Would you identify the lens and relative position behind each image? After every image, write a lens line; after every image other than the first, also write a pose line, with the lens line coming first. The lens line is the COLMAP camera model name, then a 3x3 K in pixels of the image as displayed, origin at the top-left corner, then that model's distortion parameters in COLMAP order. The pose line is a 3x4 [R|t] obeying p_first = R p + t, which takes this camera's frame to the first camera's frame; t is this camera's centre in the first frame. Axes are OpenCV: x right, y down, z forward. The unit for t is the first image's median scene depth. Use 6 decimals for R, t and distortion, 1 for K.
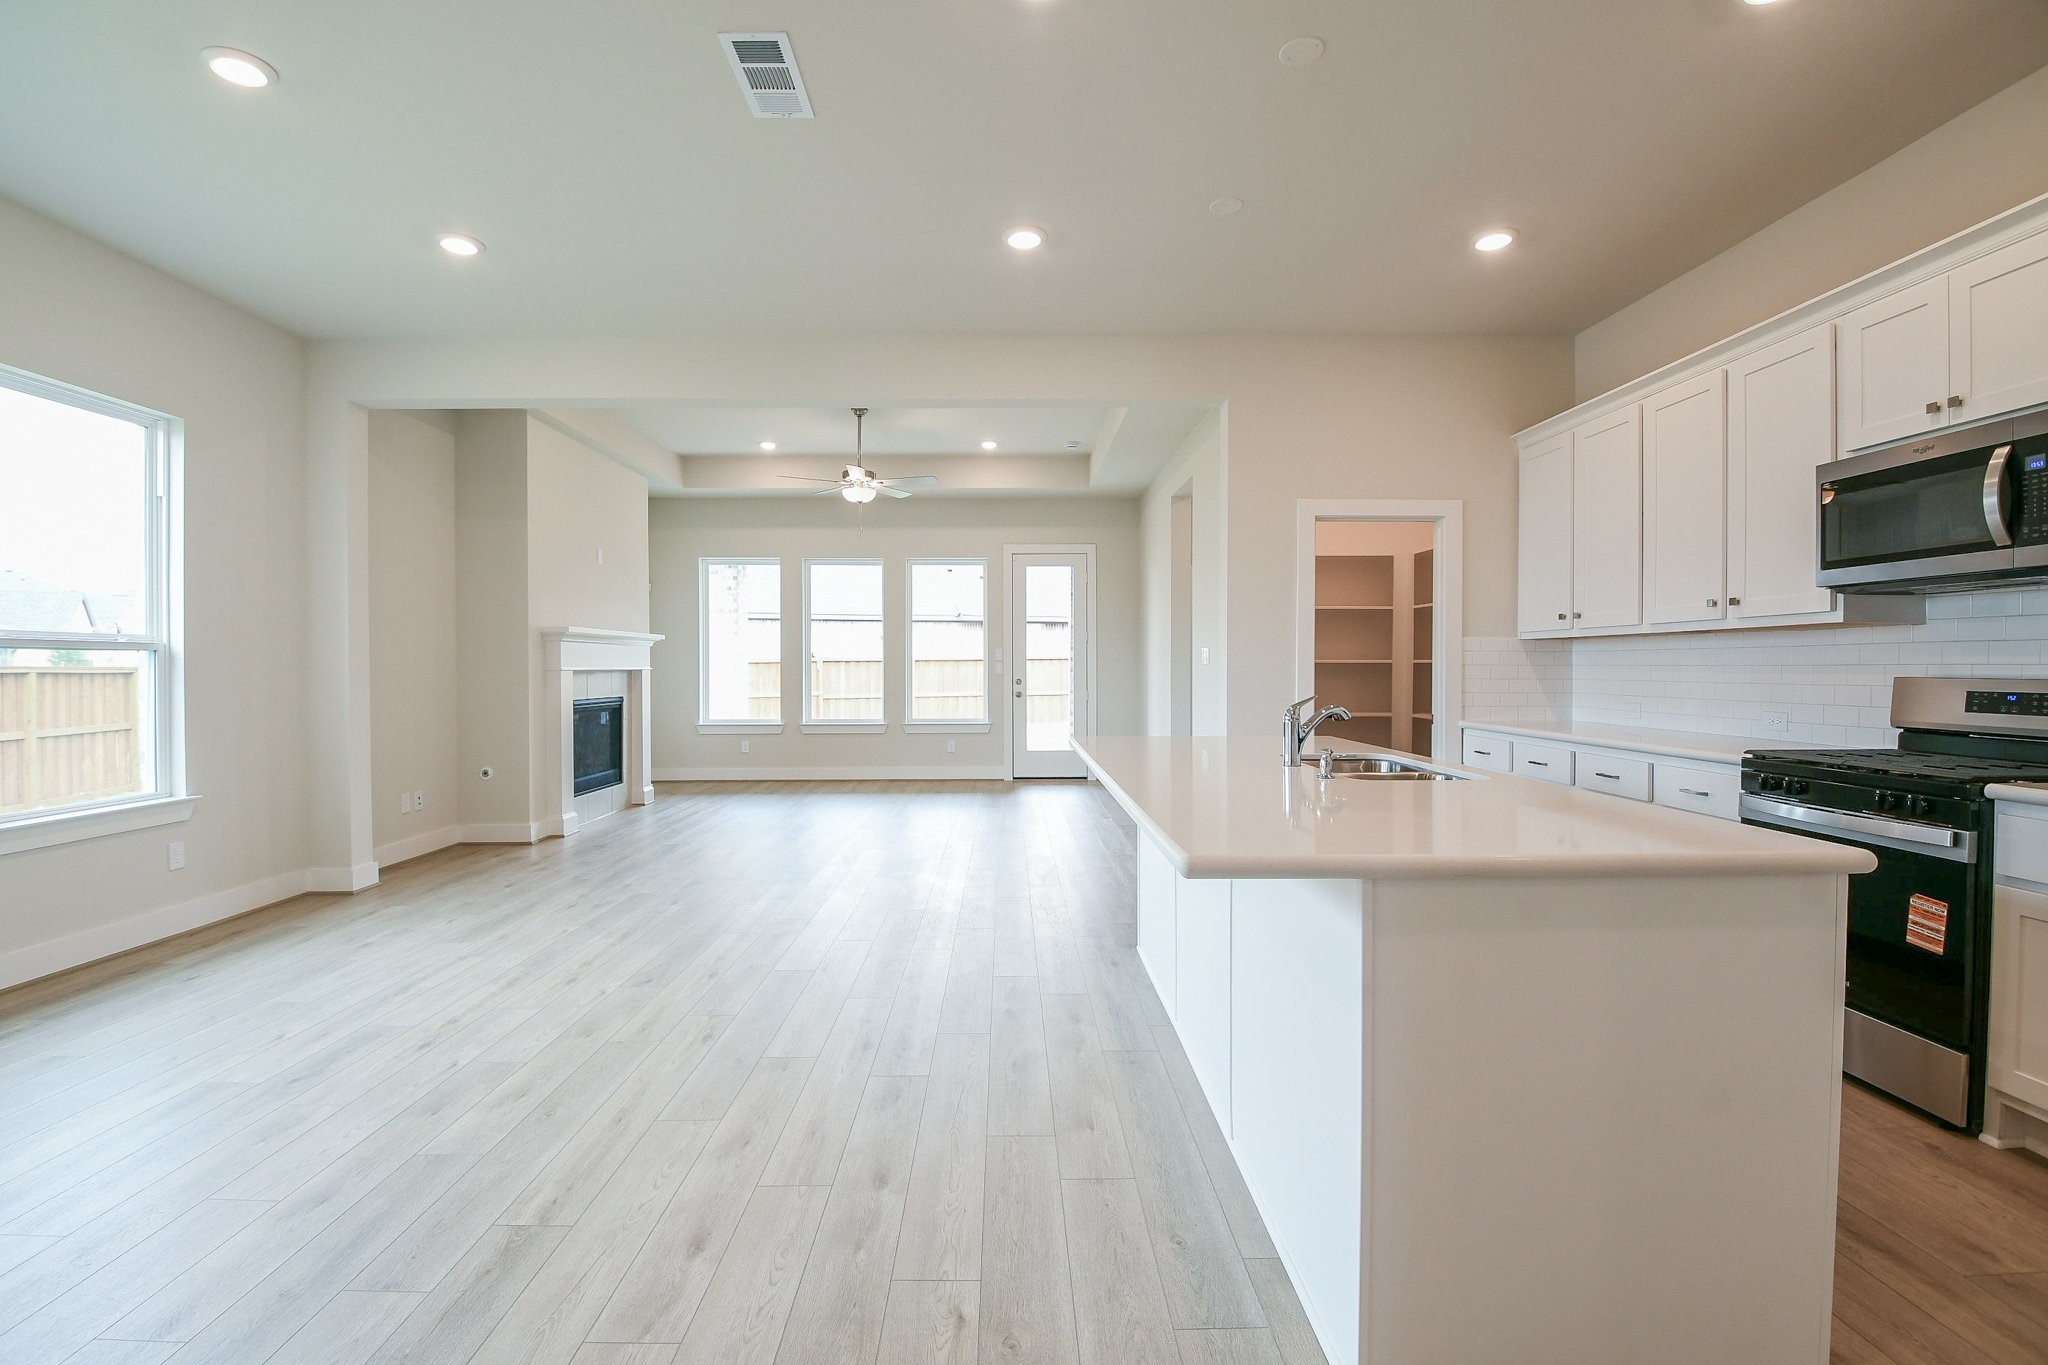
lens RADIAL K [[925.6, 0, 1038.0], [0, 925.6, 678.0], [0, 0, 1]] dist [-0.004711, -0.011478]
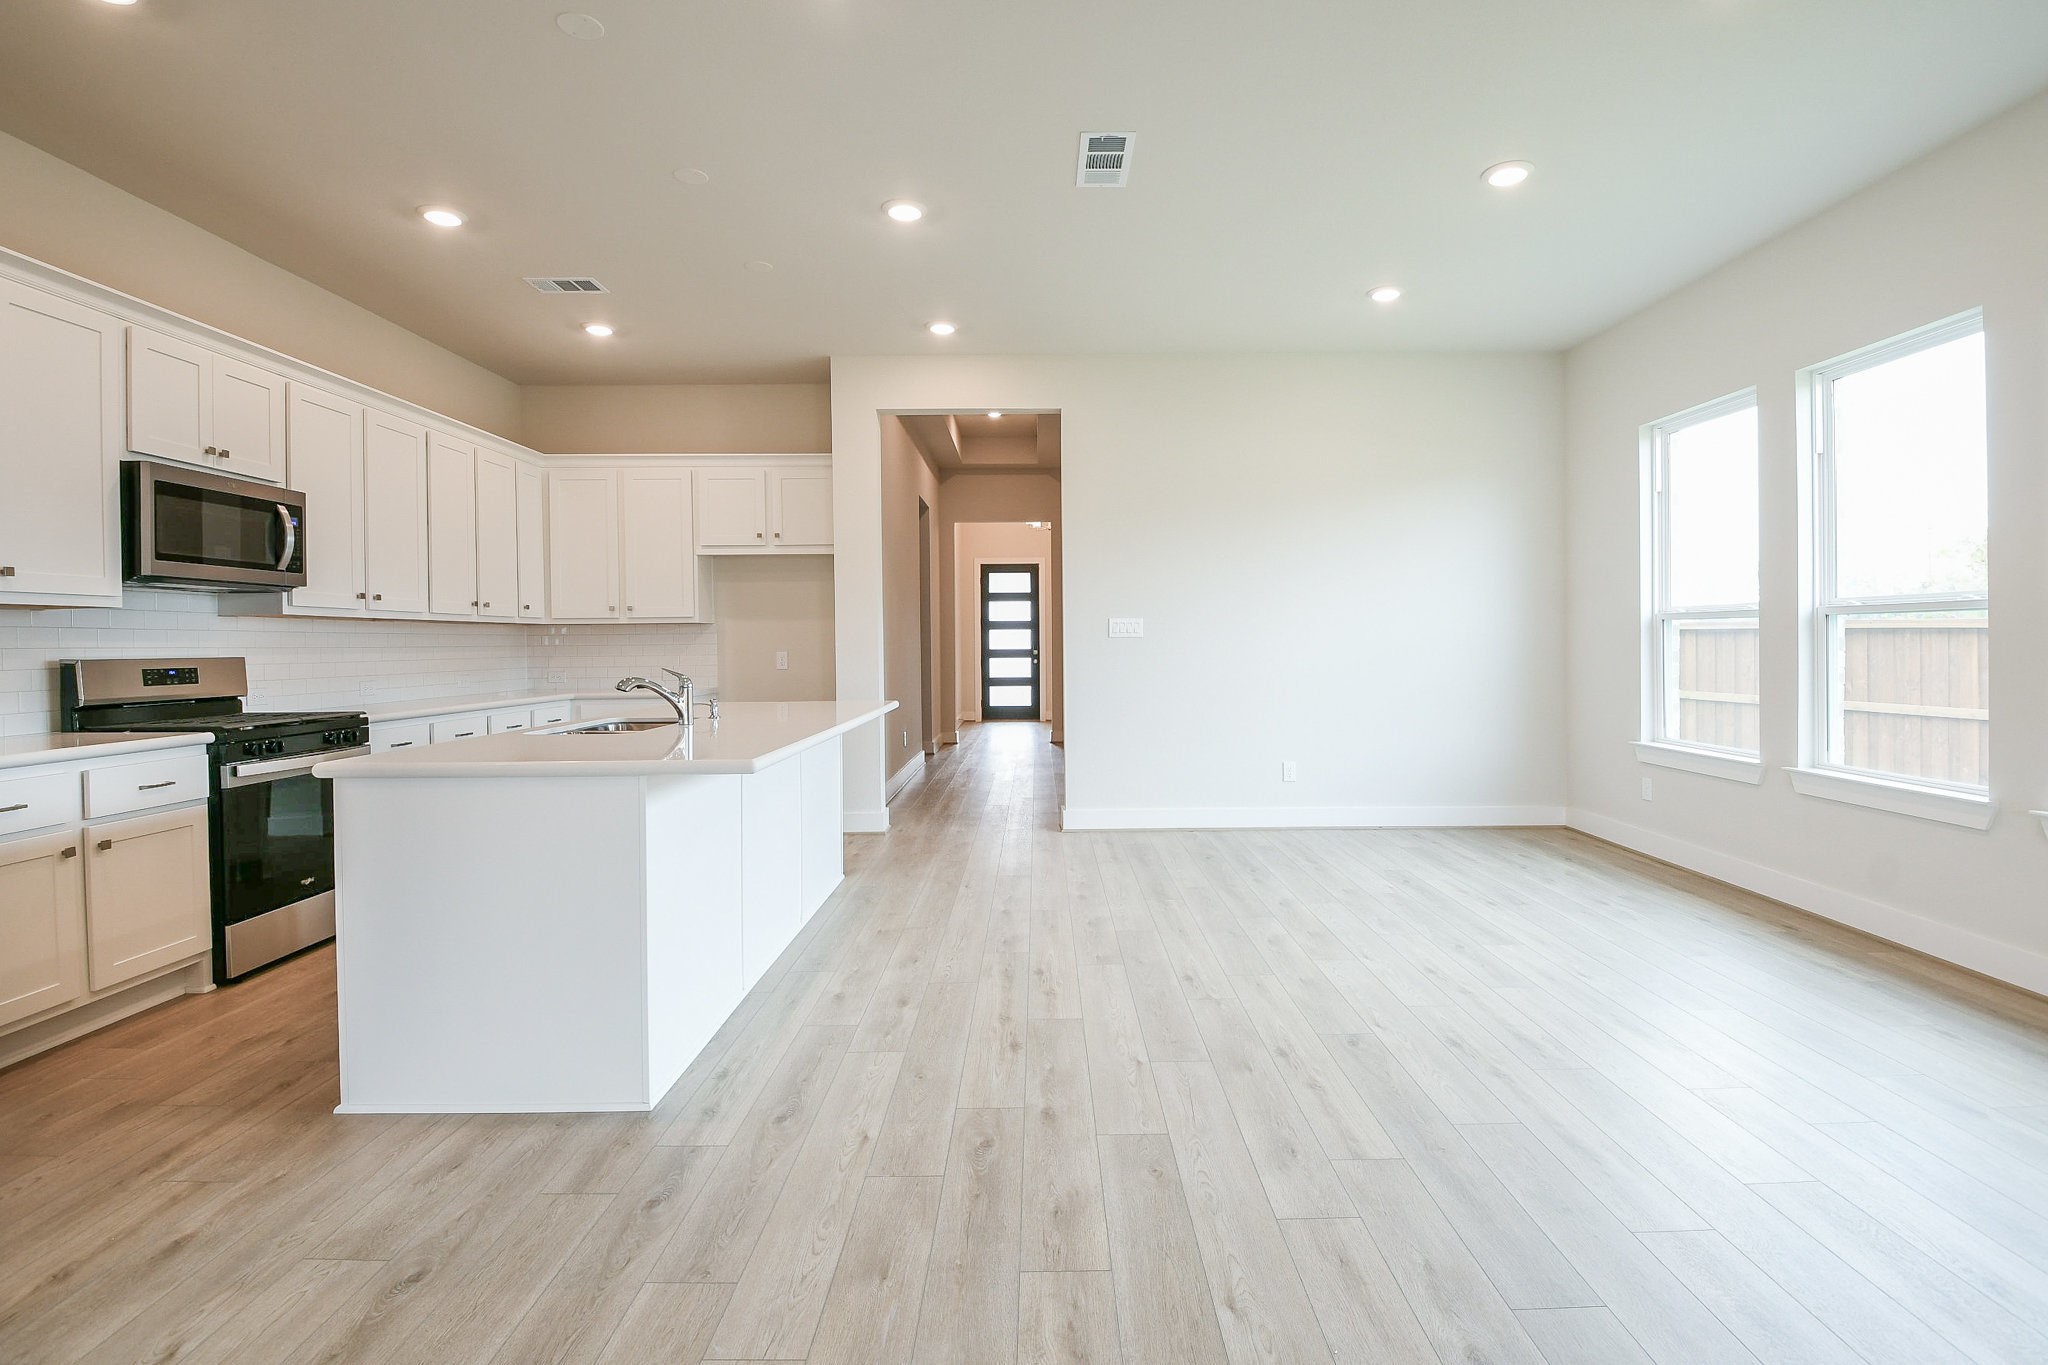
lens RADIAL K [[925.6, 0, 1035.3], [0, 925.6, 675.7], [0, 0, 1]] dist [-0.004711, -0.011478]
pose [[-0.999124, 0.010122, 0.040615, -0.135210], [0.012186, 0.998629, 0.050914, -0.014301], [-0.040044, 0.051364, -0.997877, 1.236000]]
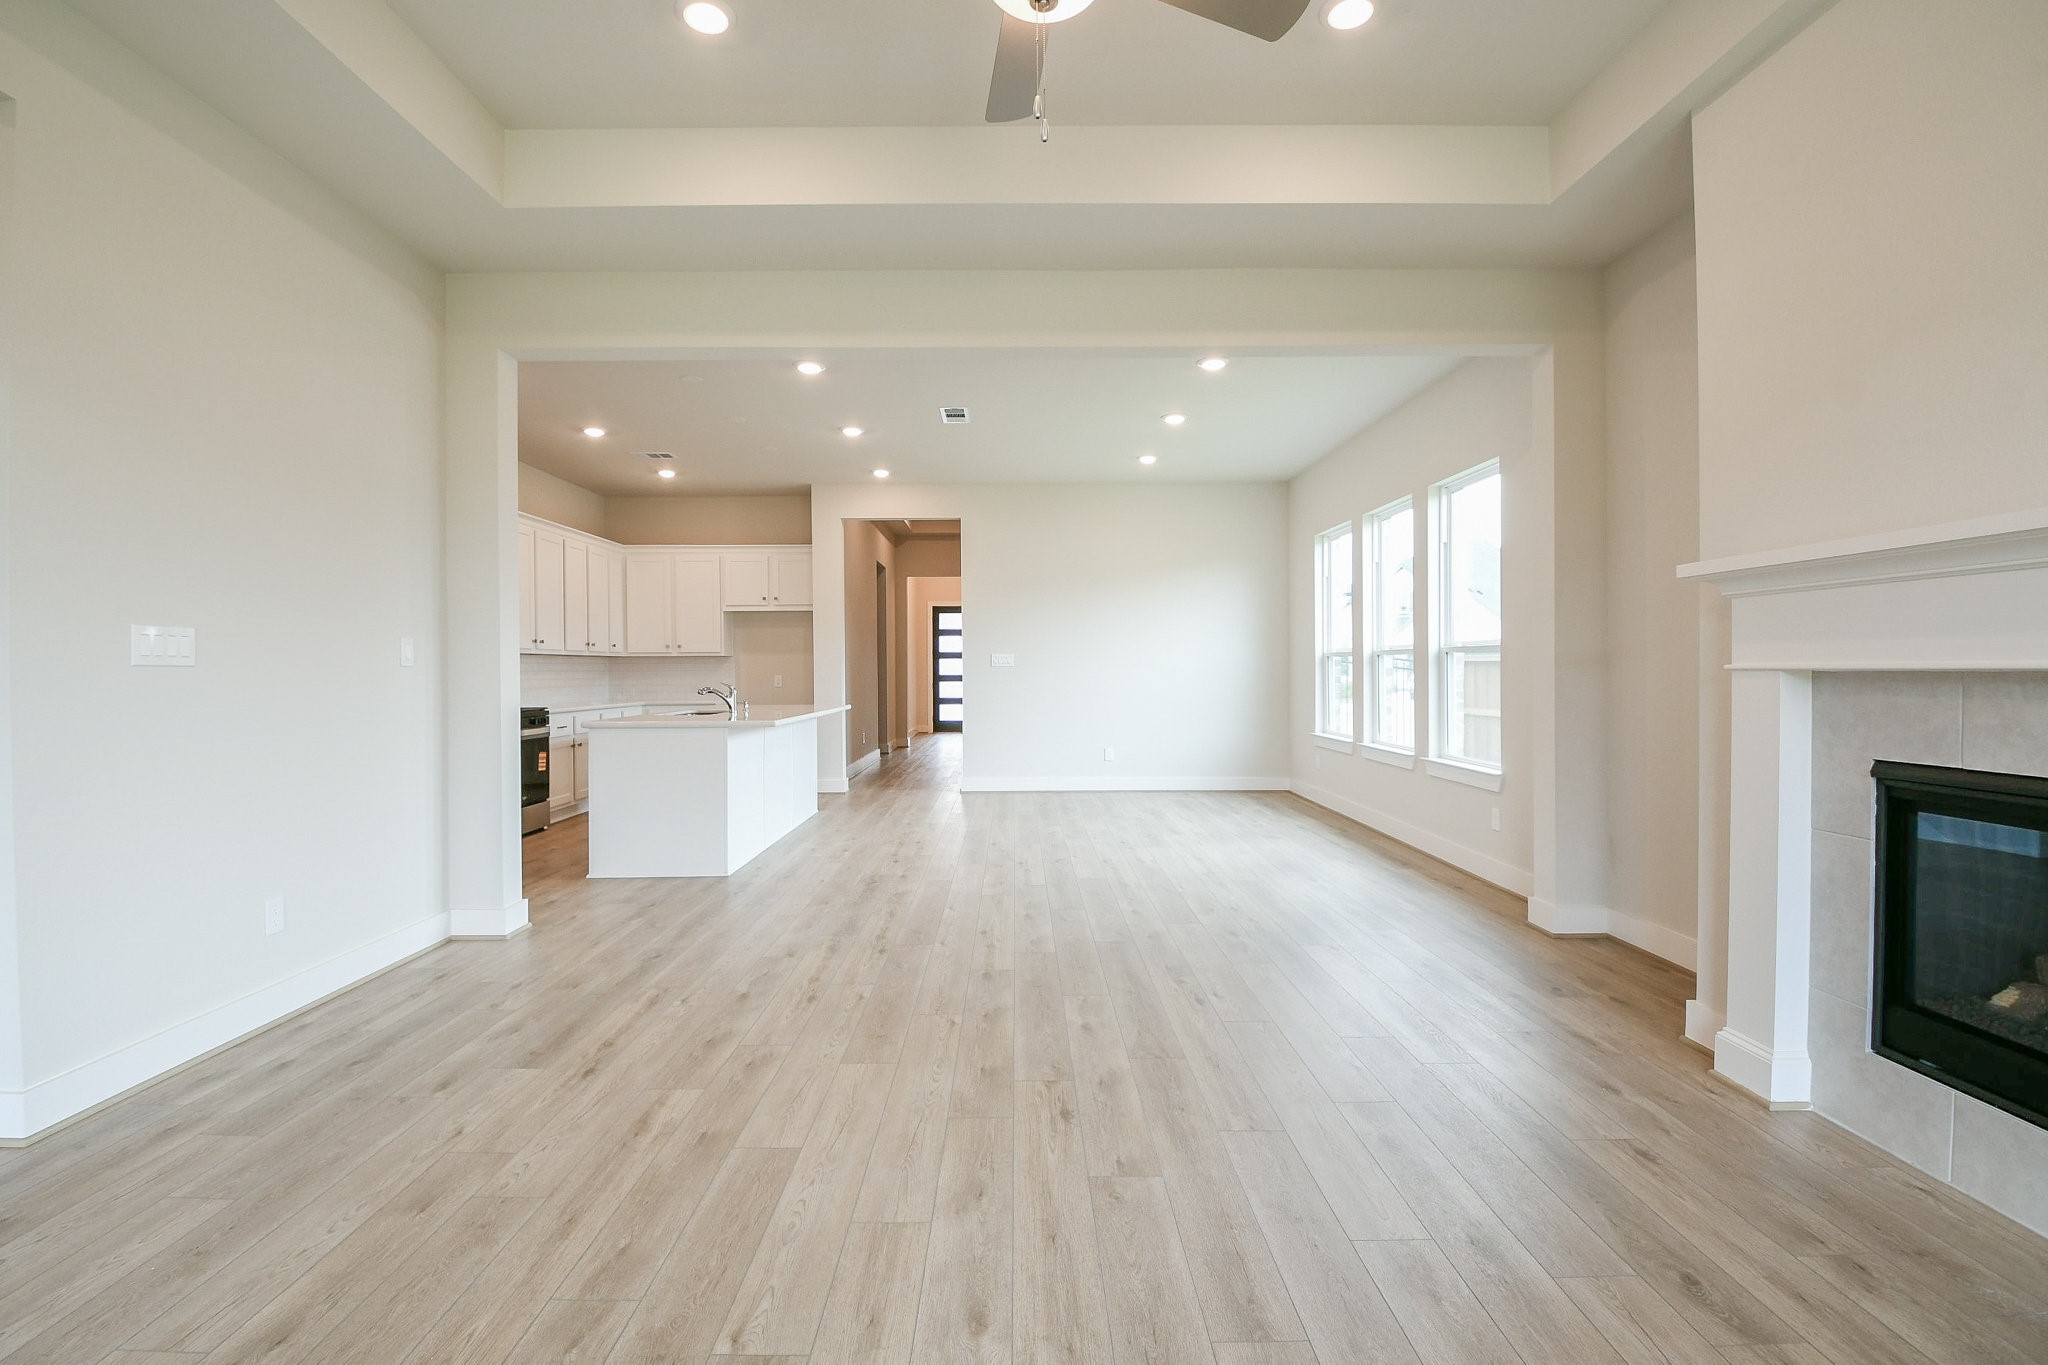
lens RADIAL K [[925.6, 0, 1008.7], [0, 925.6, 685.2], [0, 0, 1]] dist [-0.004711, -0.011478]
pose [[-0.998872, 0.007317, 0.046911, -0.295729], [0.008844, 0.999435, 0.032416, -0.023098], [-0.046648, 0.032794, -0.998373, 1.840825]]
